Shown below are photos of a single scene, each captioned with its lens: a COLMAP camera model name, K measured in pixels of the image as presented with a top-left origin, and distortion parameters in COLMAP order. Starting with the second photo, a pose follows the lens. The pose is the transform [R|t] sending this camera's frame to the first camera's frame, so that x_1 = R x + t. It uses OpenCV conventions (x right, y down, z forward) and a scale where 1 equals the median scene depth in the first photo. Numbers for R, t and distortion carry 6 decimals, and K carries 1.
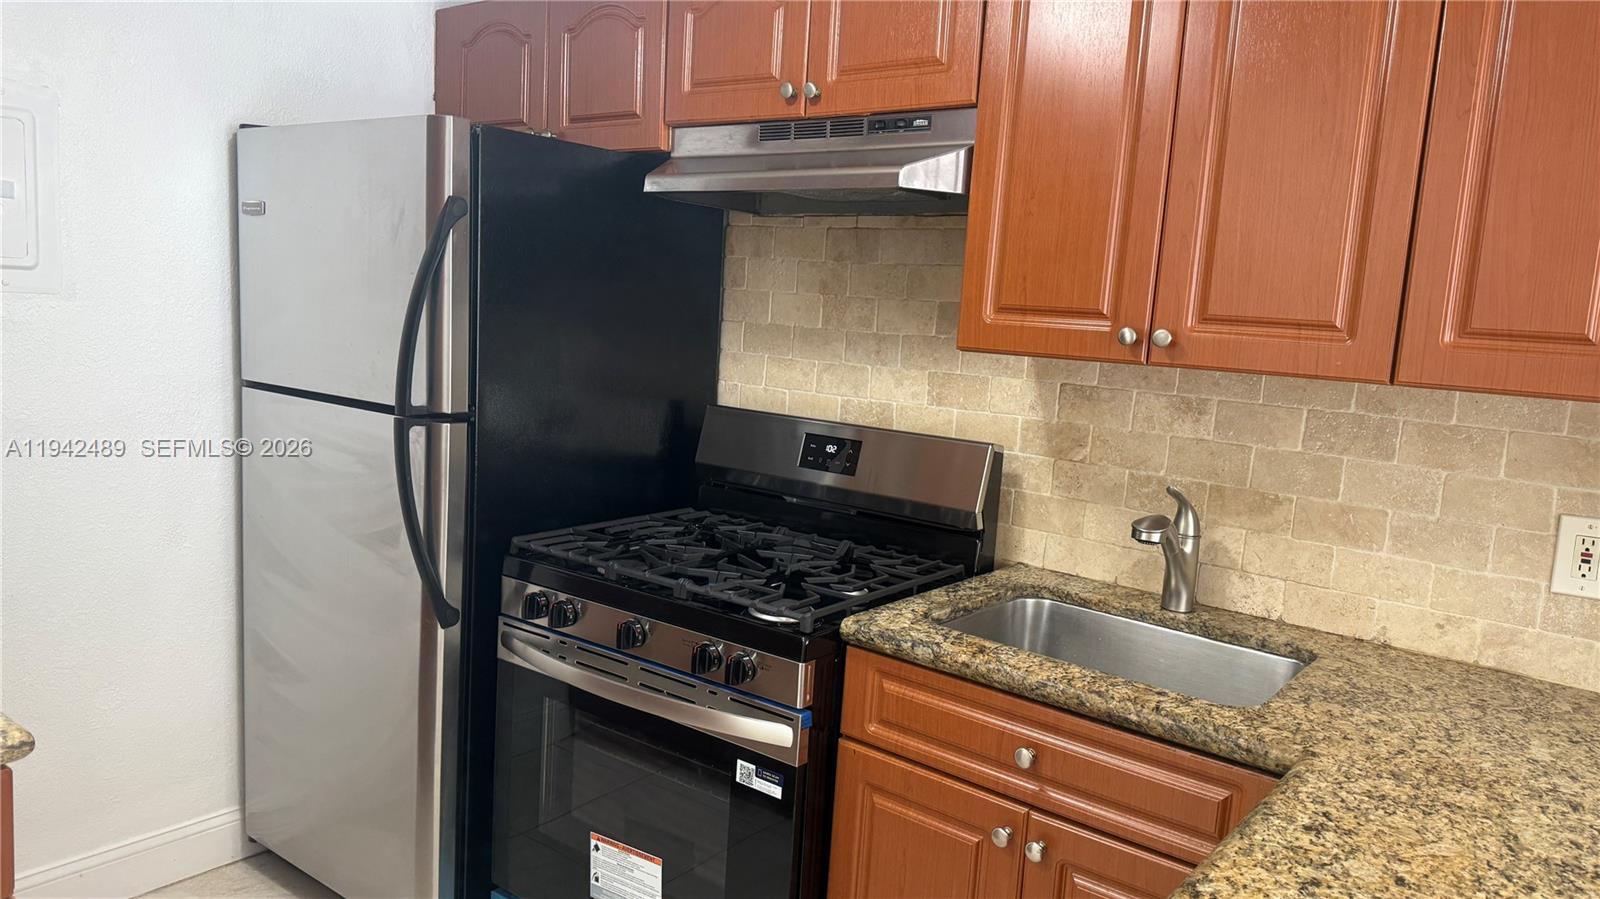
lens RADIAL K [[1118.1, 0, 797.2], [0, 1118.1, 455.7], [0, 0, 1]] dist [0.140360, -0.274037]
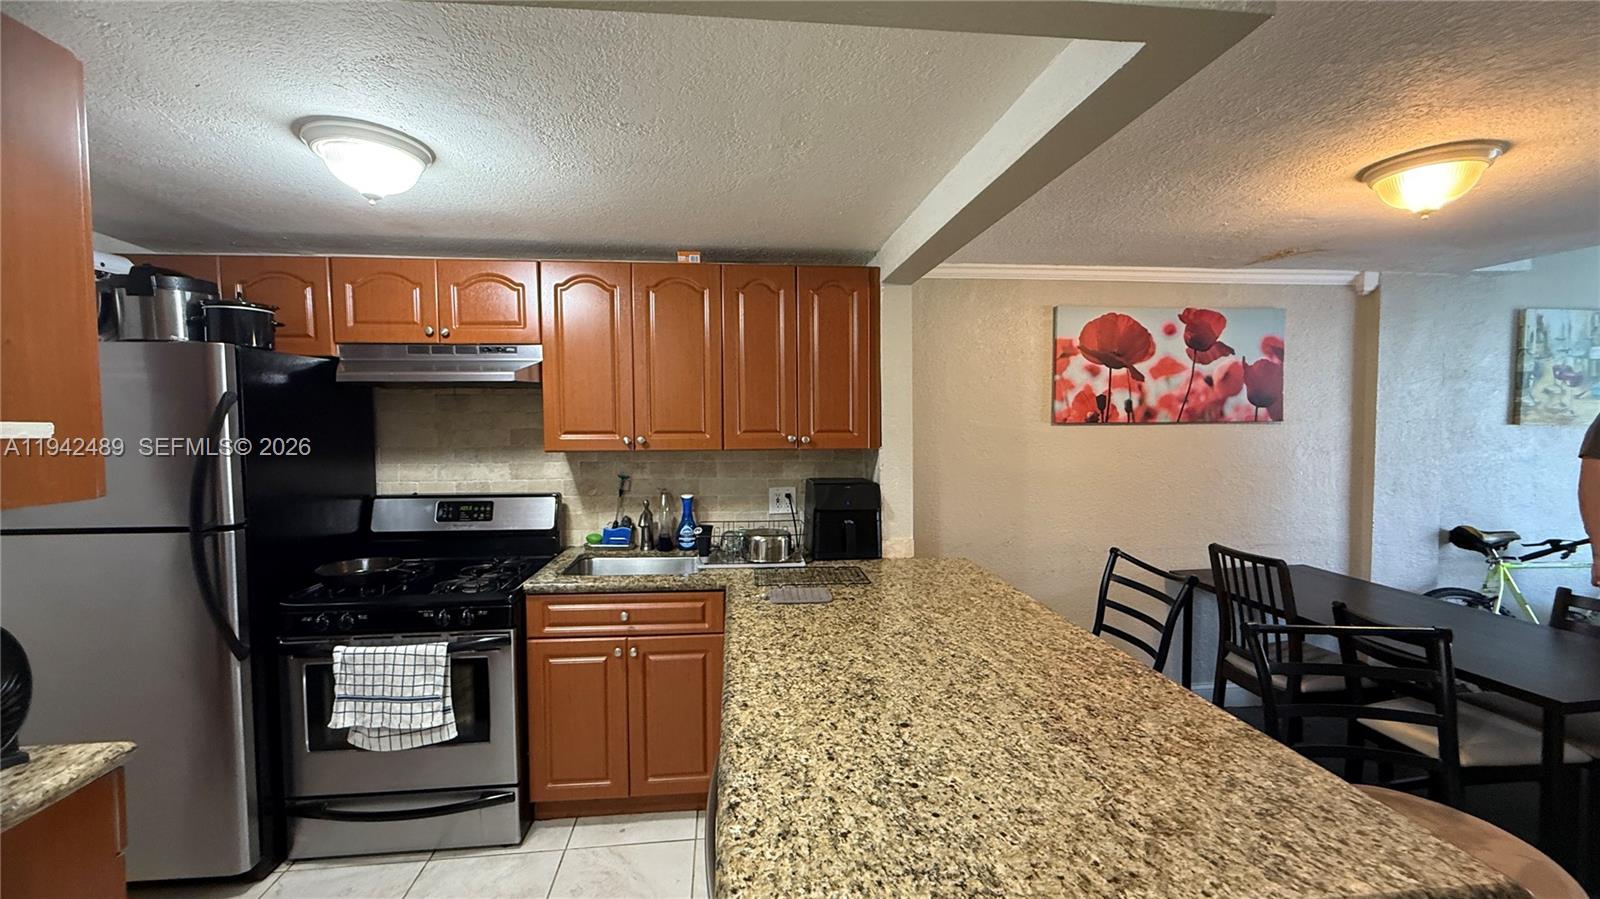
lens RADIAL K [[639.3, 0, 797.2], [0, 639.3, 450.1], [0, 0, 1]] dist [0.000333, 0.000304]
pose [[0.718328, -0.099726, 0.688520, -0.347762], [0.141882, 0.989873, -0.004650, -0.022646], [-0.681083, 0.101029, 0.725203, -0.228027]]
